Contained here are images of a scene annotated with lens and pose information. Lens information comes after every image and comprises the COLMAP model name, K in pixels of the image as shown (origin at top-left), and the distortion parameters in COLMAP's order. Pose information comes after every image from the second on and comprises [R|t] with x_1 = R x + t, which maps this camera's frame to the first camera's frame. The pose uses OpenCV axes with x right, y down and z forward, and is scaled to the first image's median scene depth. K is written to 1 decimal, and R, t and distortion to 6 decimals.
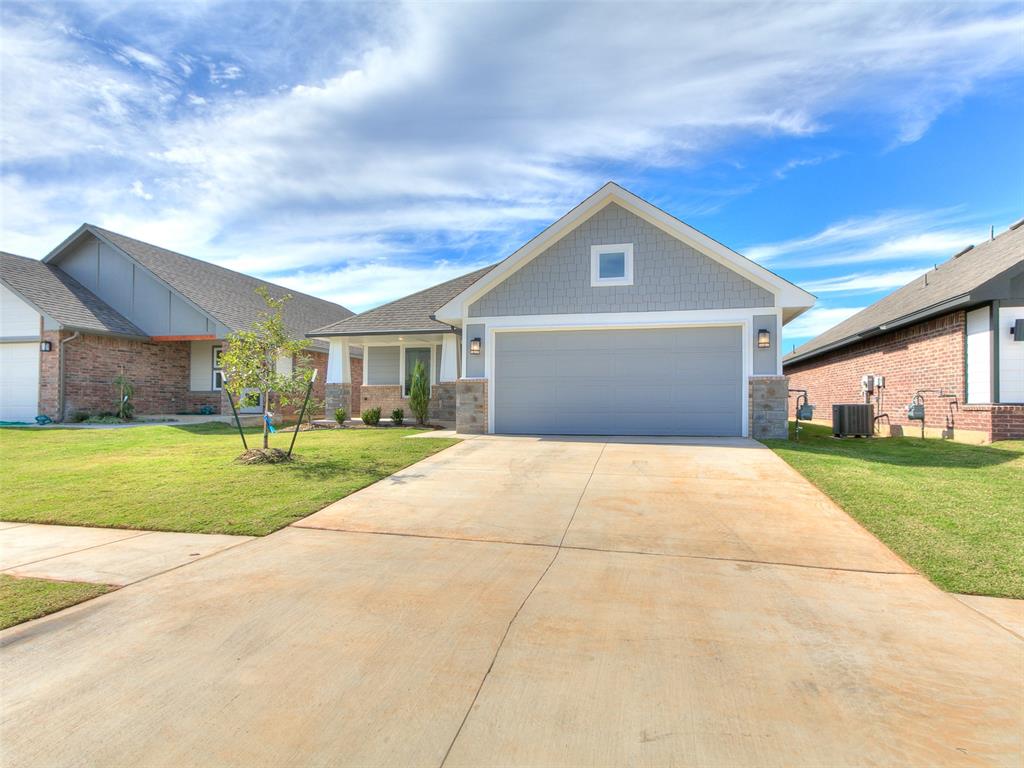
lens RADIAL K [[559.2, 0, 512.4], [0, 559.2, 424.5], [0, 0, 1]] dist [0.027328, 0.002511]
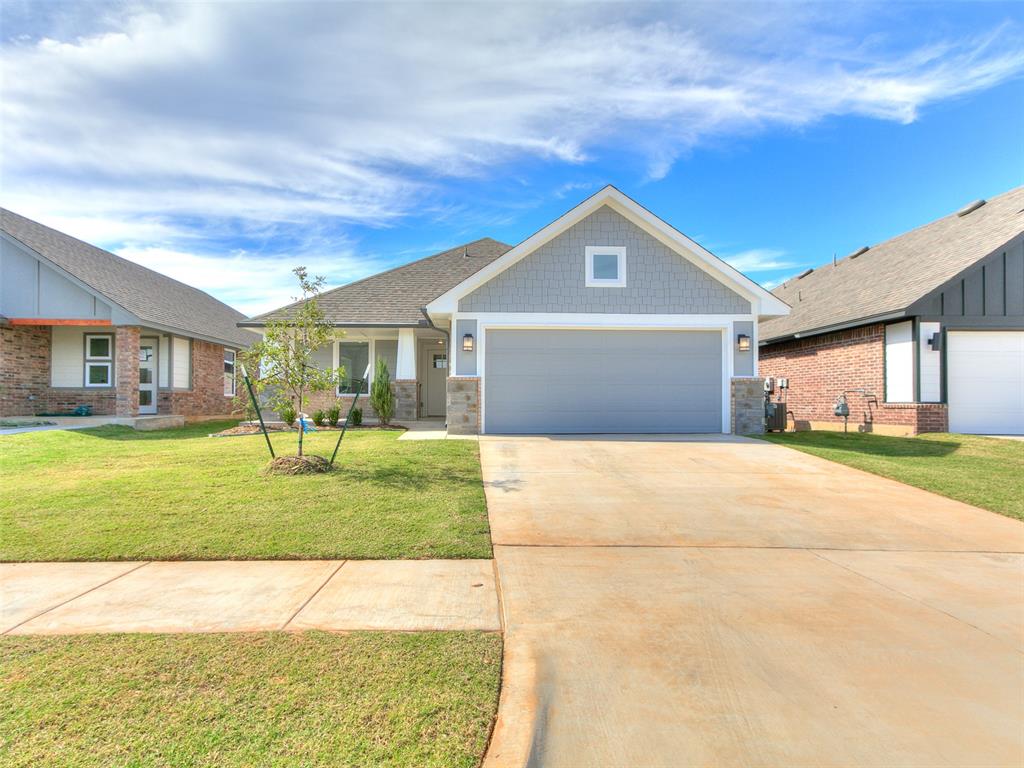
lens RADIAL K [[559.2, 0, 499.2], [0, 559.2, 416.1], [0, 0, 1]] dist [0.027328, 0.002511]
pose [[0.966915, -0.007309, 0.254995, -0.267438], [0.010213, 0.999897, -0.010067, -0.004348], [-0.254895, 0.012338, 0.966890, 0.066052]]
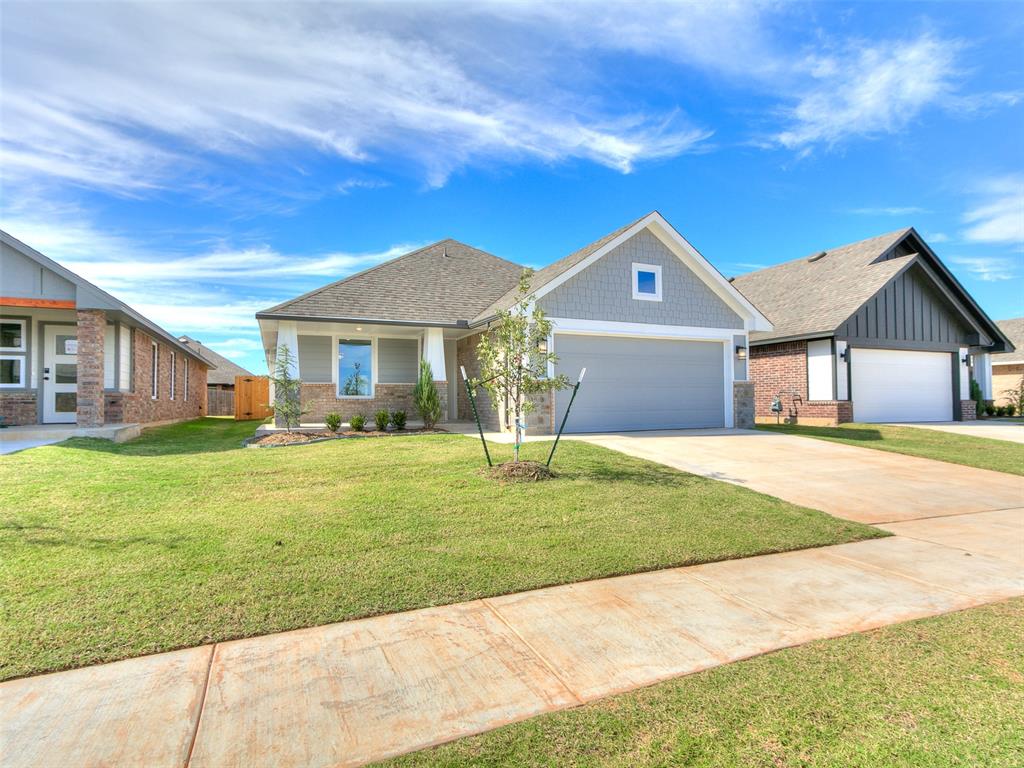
lens RADIAL K [[559.2, 0, 499.6], [0, 559.2, 399.0], [0, 0, 1]] dist [0.027328, 0.002511]
pose [[0.795771, -0.005885, 0.605569, -0.746771], [0.031403, 0.999008, -0.031559, -0.018310], [-0.604783, 0.044130, 0.795166, 0.276611]]
